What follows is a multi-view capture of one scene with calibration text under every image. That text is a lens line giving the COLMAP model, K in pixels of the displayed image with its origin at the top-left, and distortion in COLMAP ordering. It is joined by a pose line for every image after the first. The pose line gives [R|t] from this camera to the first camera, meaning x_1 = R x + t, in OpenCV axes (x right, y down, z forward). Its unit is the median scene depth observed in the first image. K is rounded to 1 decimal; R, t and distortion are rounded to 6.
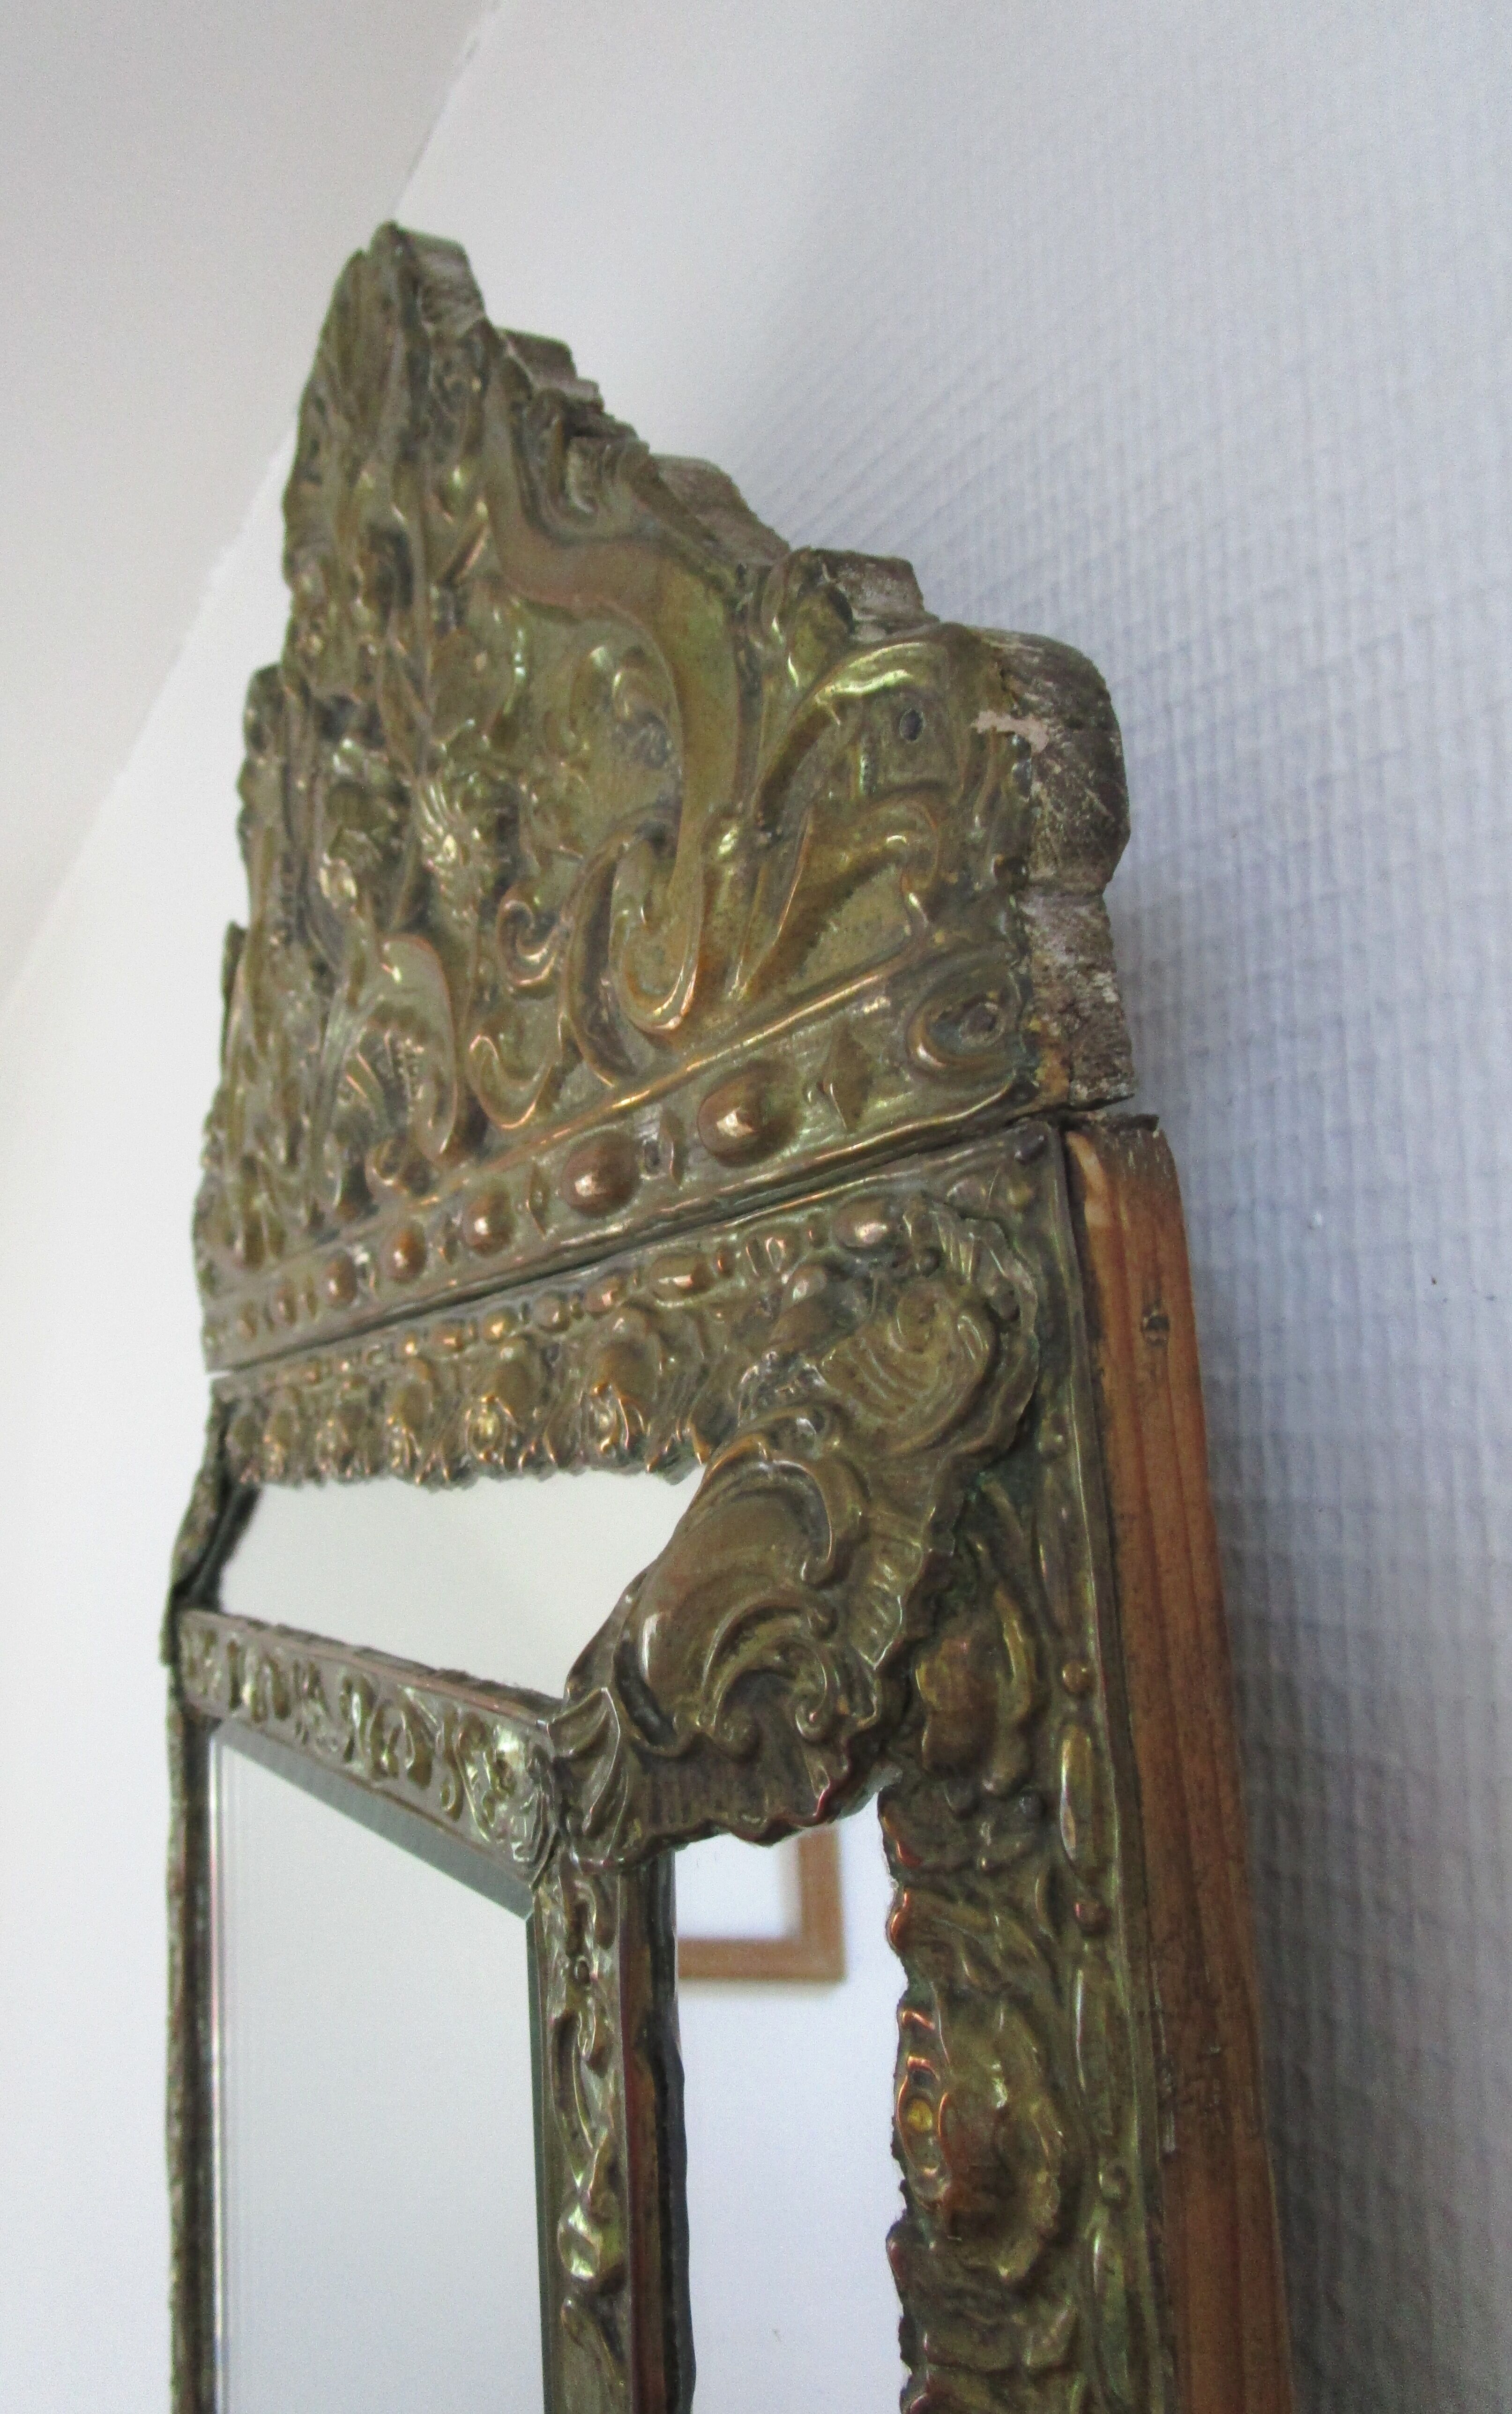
lens RADIAL K [[1574.4, 0, 756.0], [0, 1574.4, 1207.0], [0, 0, 1]] dist [-0.026633, 0.002473]
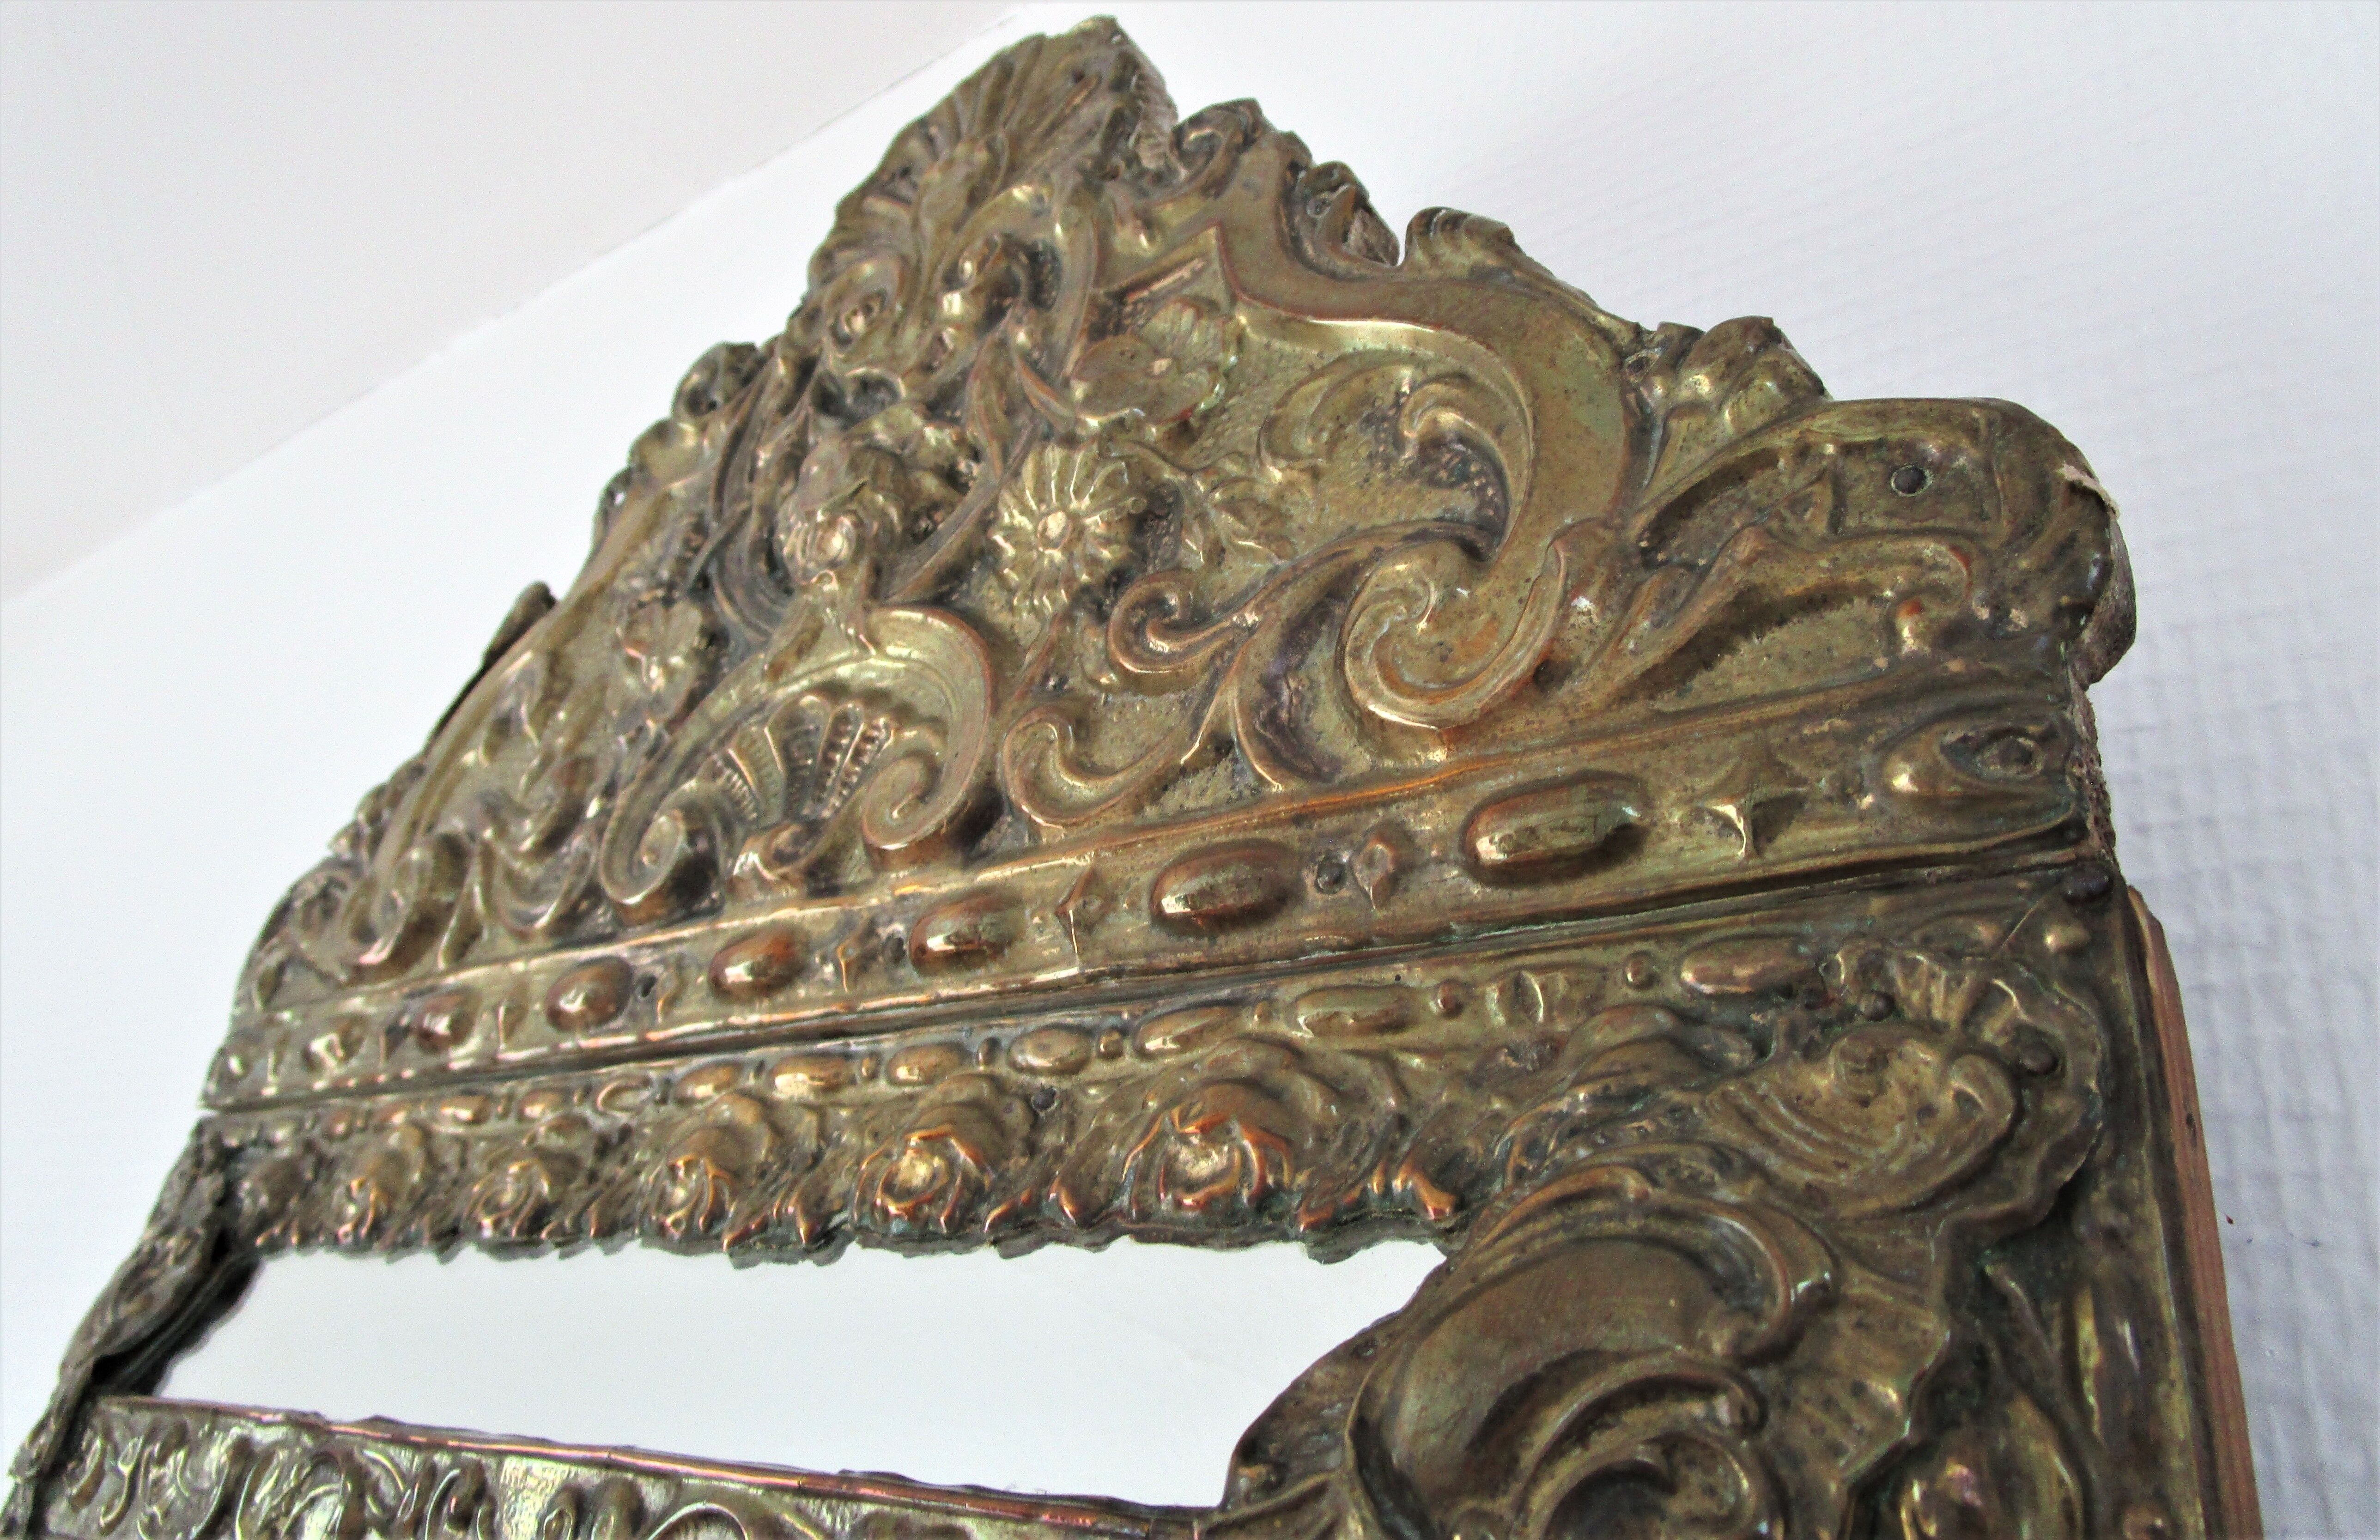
lens RADIAL K [[1573.5, 0, 1190.0], [0, 1573.5, 770.0], [0, 0, 1]] dist [-0.024643, -0.002021]
pose [[0.893351, 0.366632, 0.259816, -0.458870], [-0.253853, 0.888856, -0.381436, 0.317986], [-0.370786, 0.274802, 0.887131, 0.336175]]
